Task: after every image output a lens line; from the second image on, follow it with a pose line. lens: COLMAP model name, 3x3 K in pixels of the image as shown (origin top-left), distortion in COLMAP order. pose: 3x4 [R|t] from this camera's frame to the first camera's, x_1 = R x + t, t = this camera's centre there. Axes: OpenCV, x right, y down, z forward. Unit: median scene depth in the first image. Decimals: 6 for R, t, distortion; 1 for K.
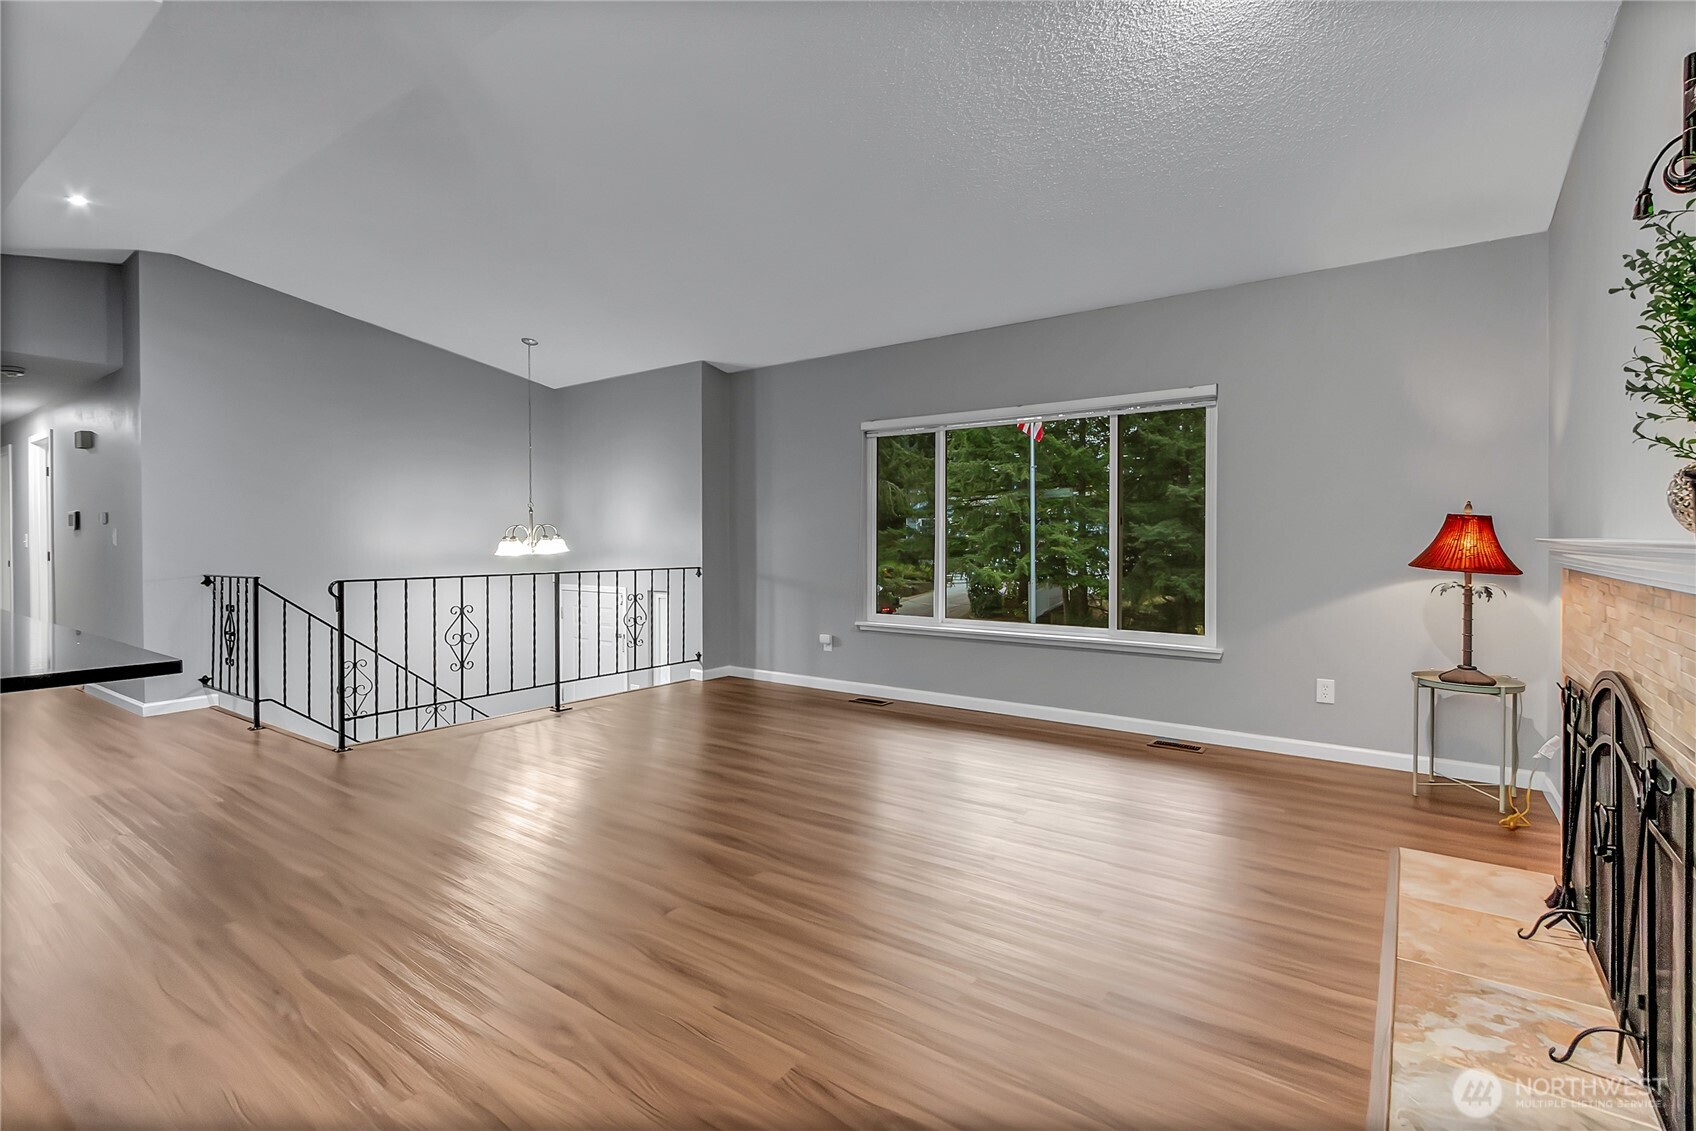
lens RADIAL K [[796.7, 0, 875.3], [0, 796.7, 539.9], [0, 0, 1]] dist [0.004165, -0.000768]
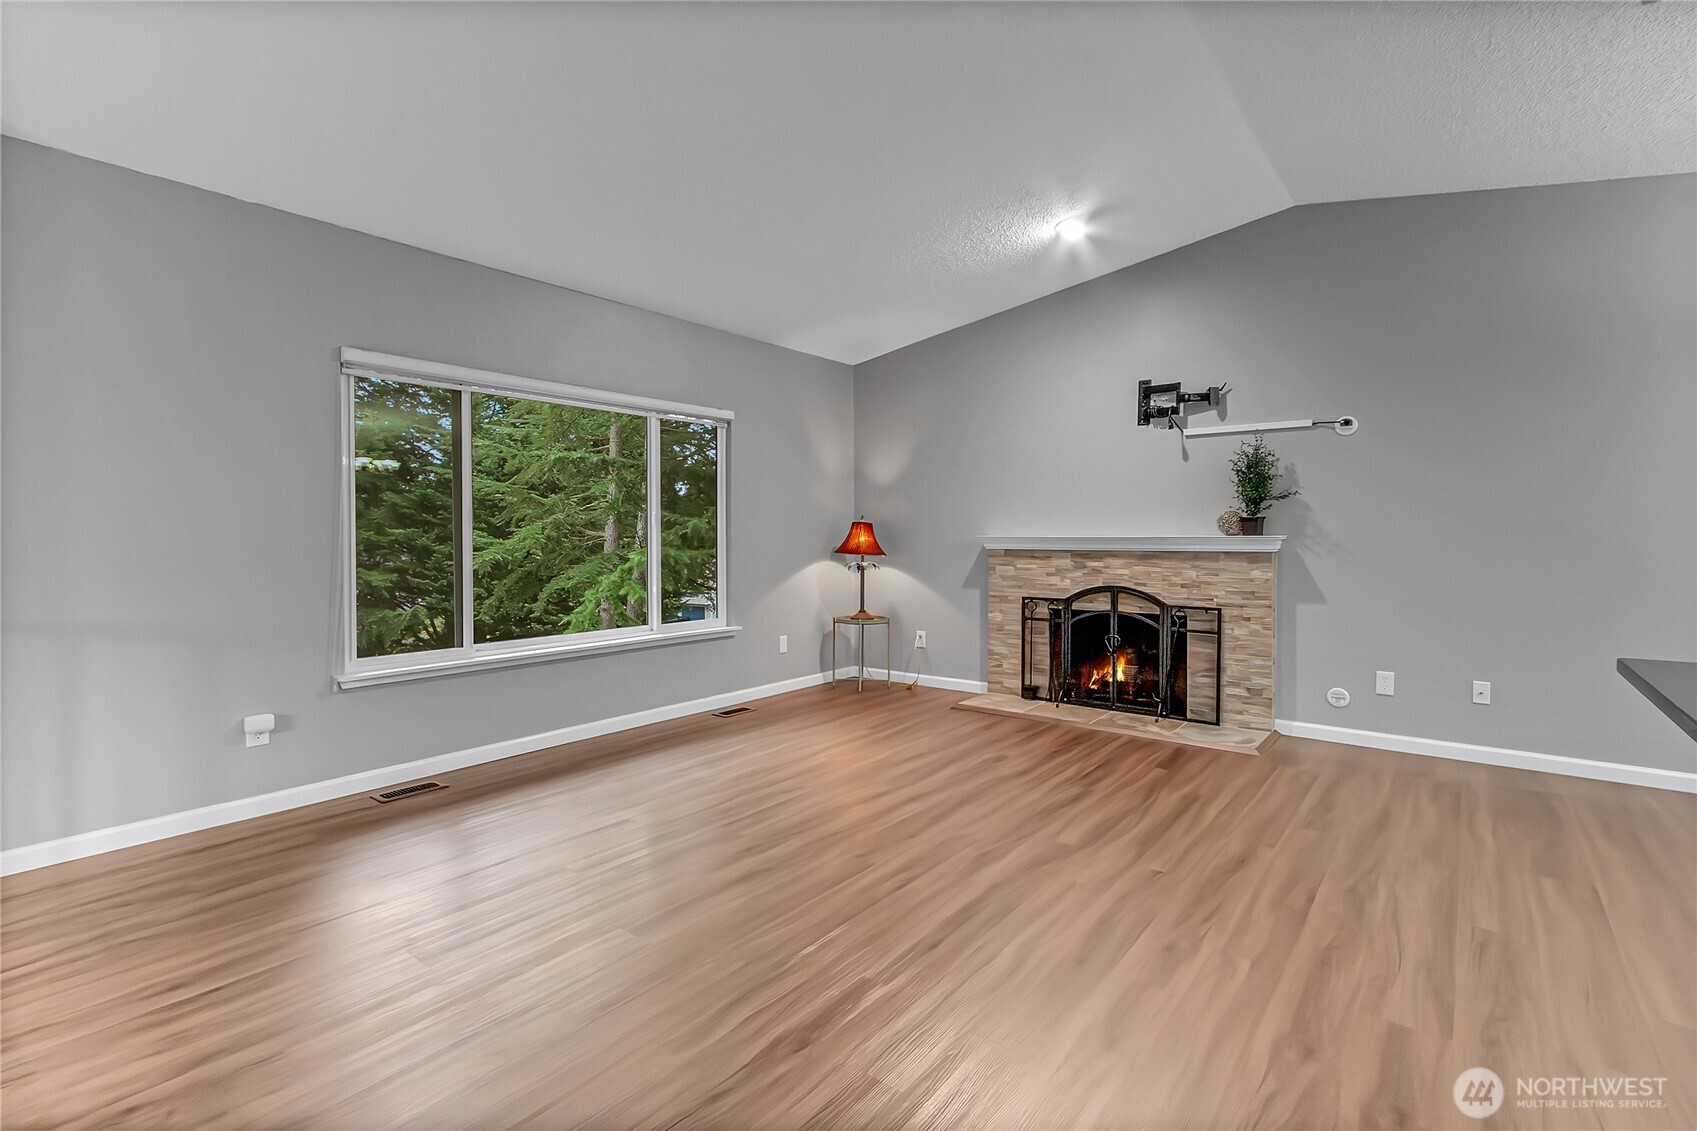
lens RADIAL K [[797.1, 0, 826.5], [0, 797.1, 542.8], [0, 0, 1]] dist [0.004165, -0.000768]
pose [[0.065175, -0.009635, 0.997827, -0.930596], [0.007600, 0.999929, 0.009159, -0.002502], [-0.997845, 0.006986, 0.065243, 0.927860]]
